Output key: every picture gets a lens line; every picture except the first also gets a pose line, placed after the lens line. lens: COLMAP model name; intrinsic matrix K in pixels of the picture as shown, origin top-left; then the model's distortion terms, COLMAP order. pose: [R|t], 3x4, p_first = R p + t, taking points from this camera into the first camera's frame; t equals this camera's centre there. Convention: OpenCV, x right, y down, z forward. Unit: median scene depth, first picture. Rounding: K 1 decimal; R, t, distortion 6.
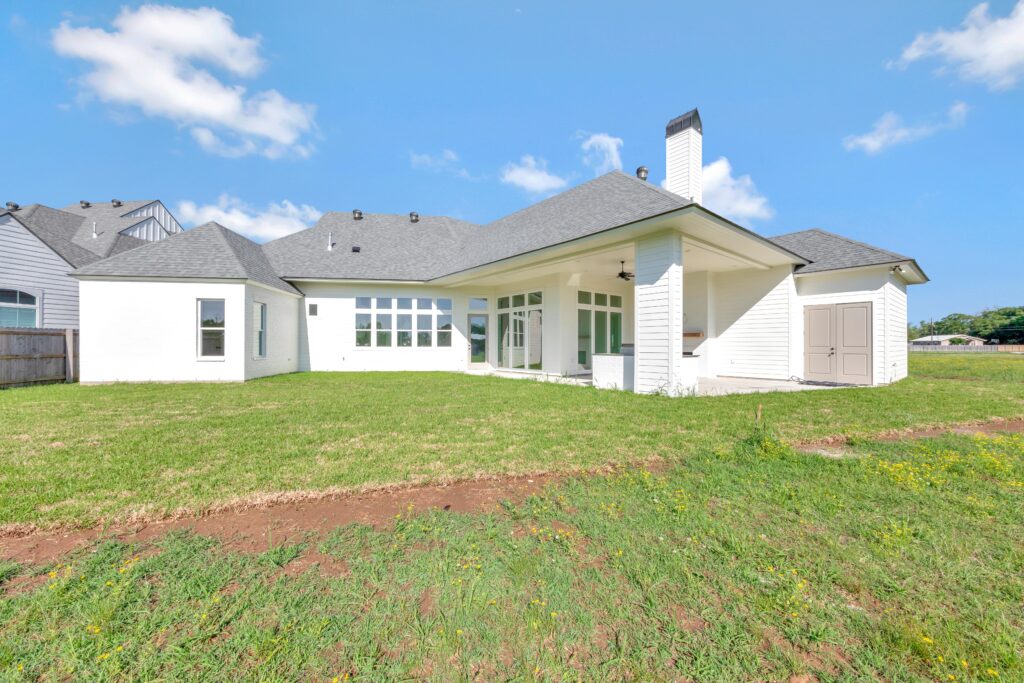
lens RADIAL K [[383.9, 0, 513.1], [0, 383.9, 342.2], [0, 0, 1]] dist [0.003211, -0.000527]
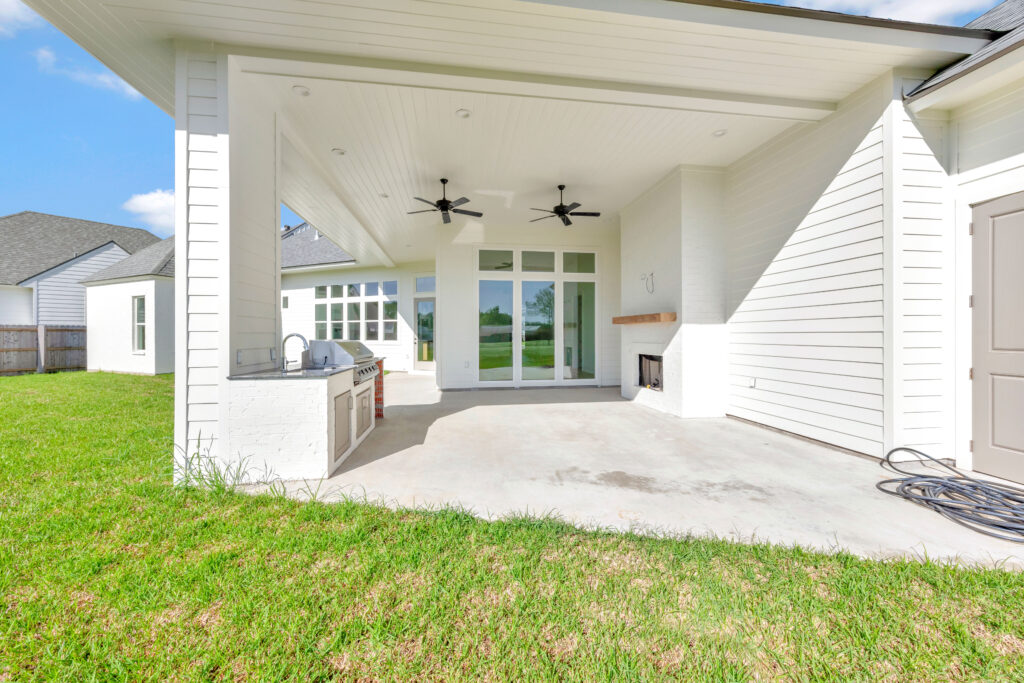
lens RADIAL K [[387.1, 0, 510.5], [0, 387.1, 340.6], [0, 0, 1]] dist [0.001953, -0.000233]
pose [[0.856443, 0.004046, -0.516226, 0.508014], [0.007471, 0.999767, 0.020232, -0.003107], [0.516188, -0.021185, 0.856214, 0.479282]]
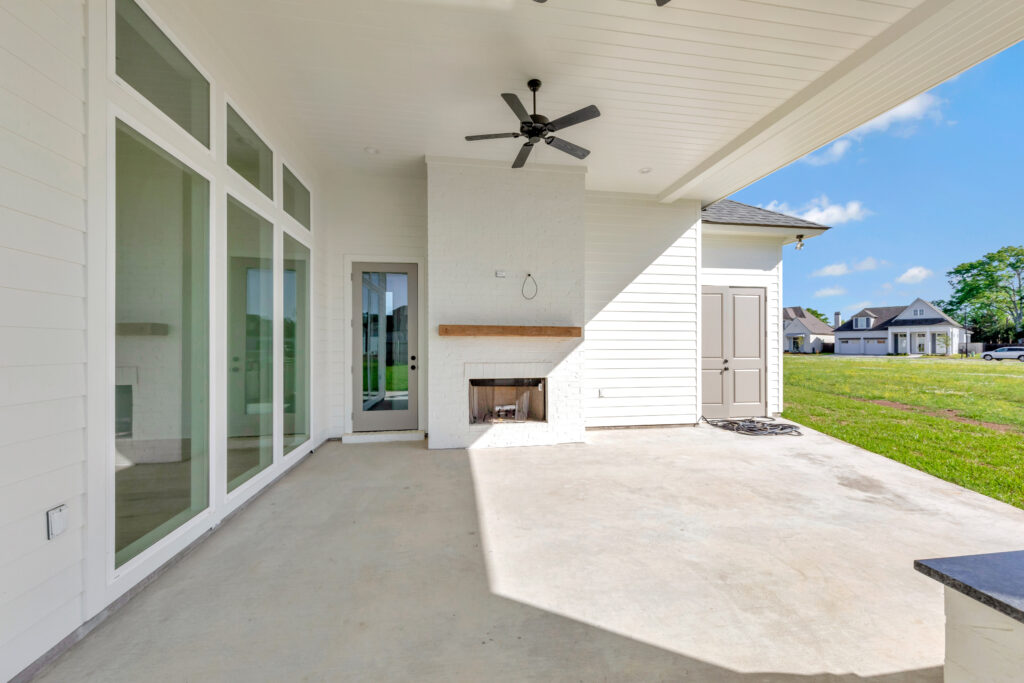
lens RADIAL K [[387.1, 0, 510.5], [0, 387.1, 340.6], [0, 0, 1]] dist [0.001953, -0.000233]
pose [[0.494874, 0.005710, 0.868946, 0.115322], [-0.004609, 0.999982, -0.003946, -0.008416], [-0.868952, -0.002052, 0.494891, 0.780852]]
